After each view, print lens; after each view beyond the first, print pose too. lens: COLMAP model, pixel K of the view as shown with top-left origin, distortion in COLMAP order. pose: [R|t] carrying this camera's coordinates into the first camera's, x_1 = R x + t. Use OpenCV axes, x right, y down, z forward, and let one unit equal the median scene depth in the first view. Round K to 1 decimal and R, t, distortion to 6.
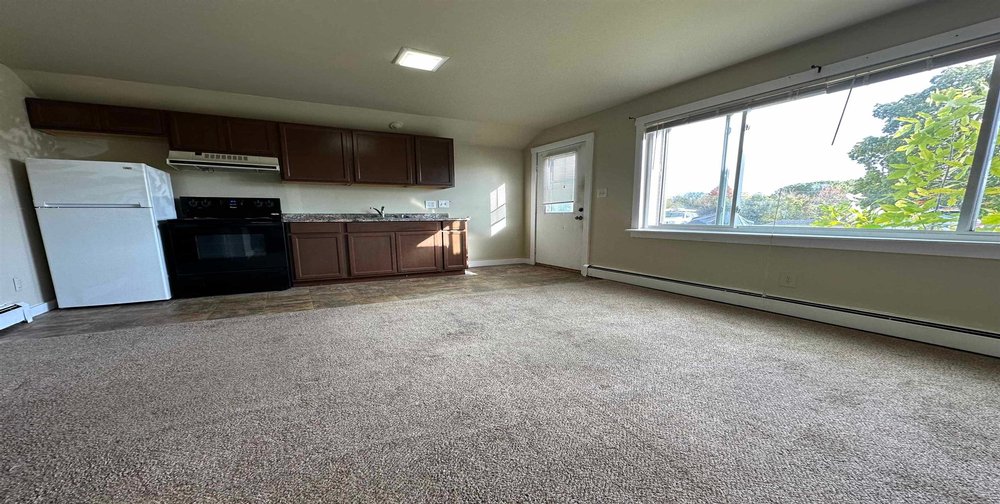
lens RADIAL K [[398.9, 0, 484.3], [0, 398.9, 282.9], [0, 0, 1]] dist [-0.000602, 0.000428]
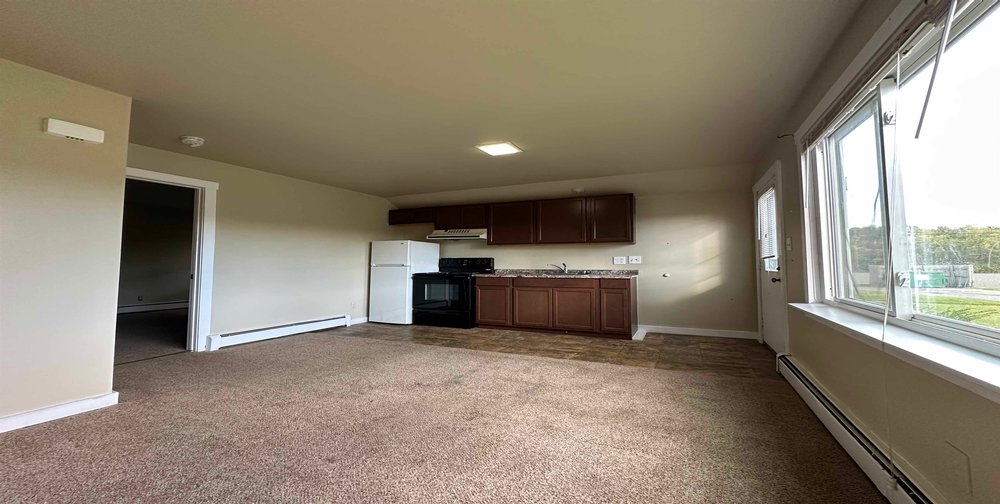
lens RADIAL K [[386.0, 0, 497.8], [0, 386.0, 221.1], [0, 0, 1]] dist [-0.000244, 0.000353]
pose [[0.603799, -0.085002, -0.792591, 0.555540], [-0.137002, 0.968437, -0.208229, -0.068697], [0.785275, 0.234315, 0.573097, 0.263797]]
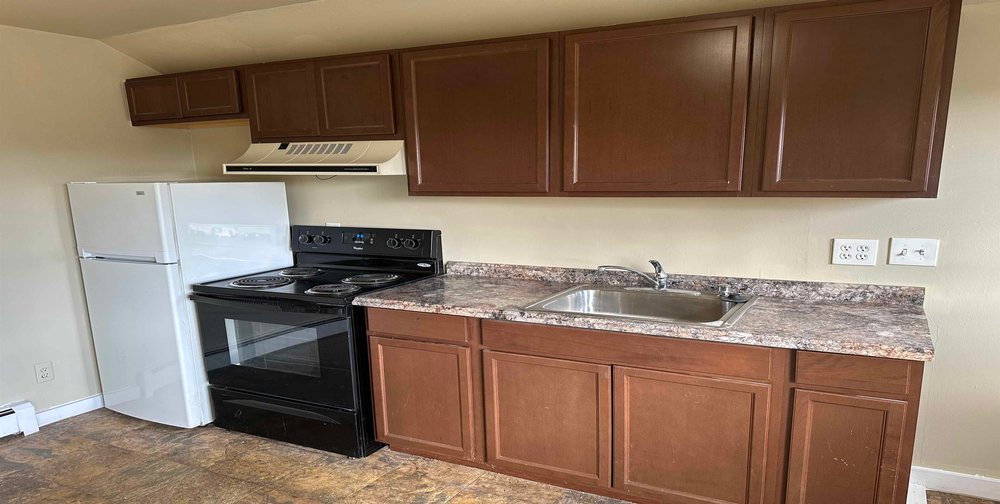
lens RADIAL K [[681.9, 0, 496.7], [0, 681.9, 339.4], [0, 0, 1]] dist [0.008434, 0.001850]
pose [[0.574489, 0.190152, -0.796119, 0.144253], [-0.119778, 0.981701, 0.148044, -0.225052], [0.809701, 0.010307, 0.586752, 0.659379]]
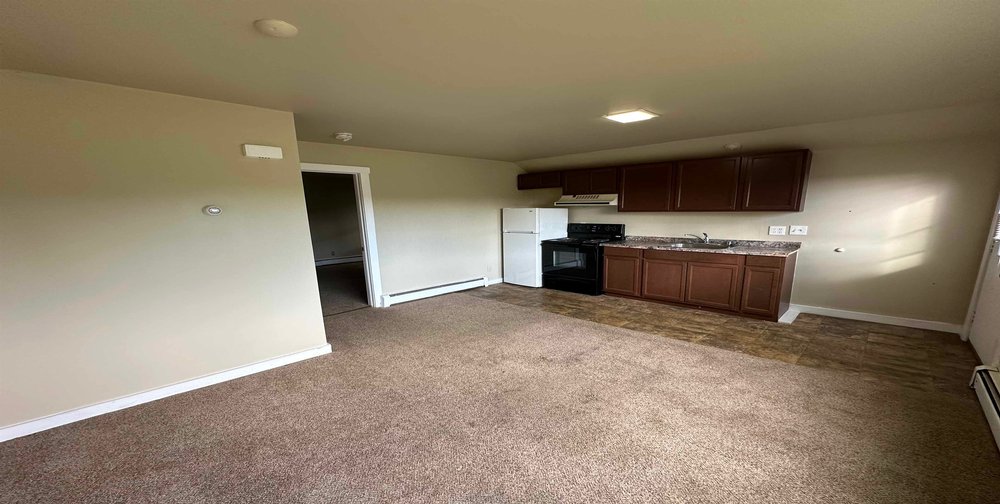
lens RADIAL K [[386.4, 0, 503.3], [0, 386.4, 286.4], [0, 0, 1]] dist [-0.000530, 0.000196]
pose [[0.316624, 0.182358, -0.930857, 0.573108], [-0.144880, 0.979129, 0.142535, -0.146429], [0.937422, 0.089732, 0.336435, 0.264361]]
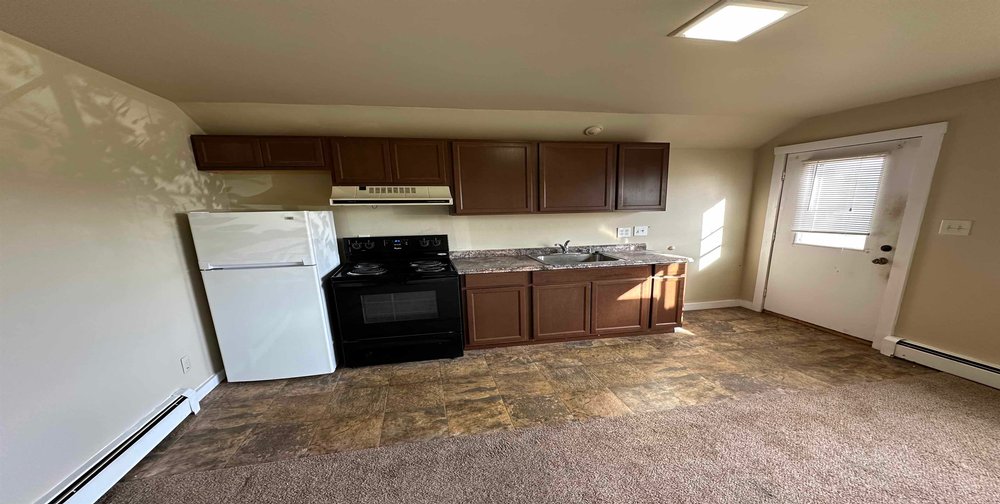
lens RADIAL K [[385.1, 0, 488.1], [0, 385.1, 301.2], [0, 0, 1]] dist [-0.000591, -0.000066]
pose [[0.962011, 0.053015, -0.267812, -0.228929], [-0.029016, 0.995263, 0.092787, -0.160867], [0.271463, -0.081491, 0.958993, 0.274604]]
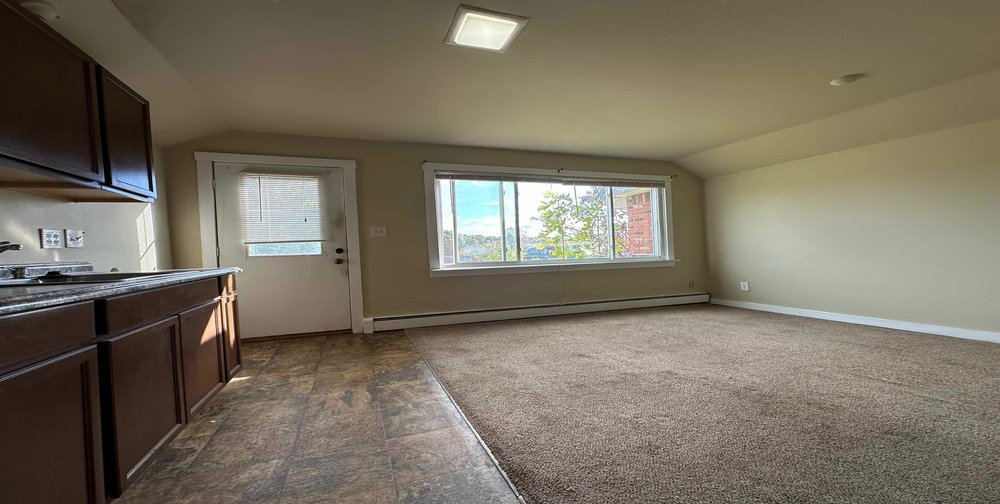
lens RADIAL K [[397.0, 0, 500.0], [0, 397.0, 252.0], [0, 0, 1]] dist [-0.000049, 0.000082]
pose [[0.093506, -0.003488, 0.995613, -0.581181], [0.190157, 0.981648, -0.014420, -0.128464], [-0.977291, 0.190671, 0.092453, 0.720920]]
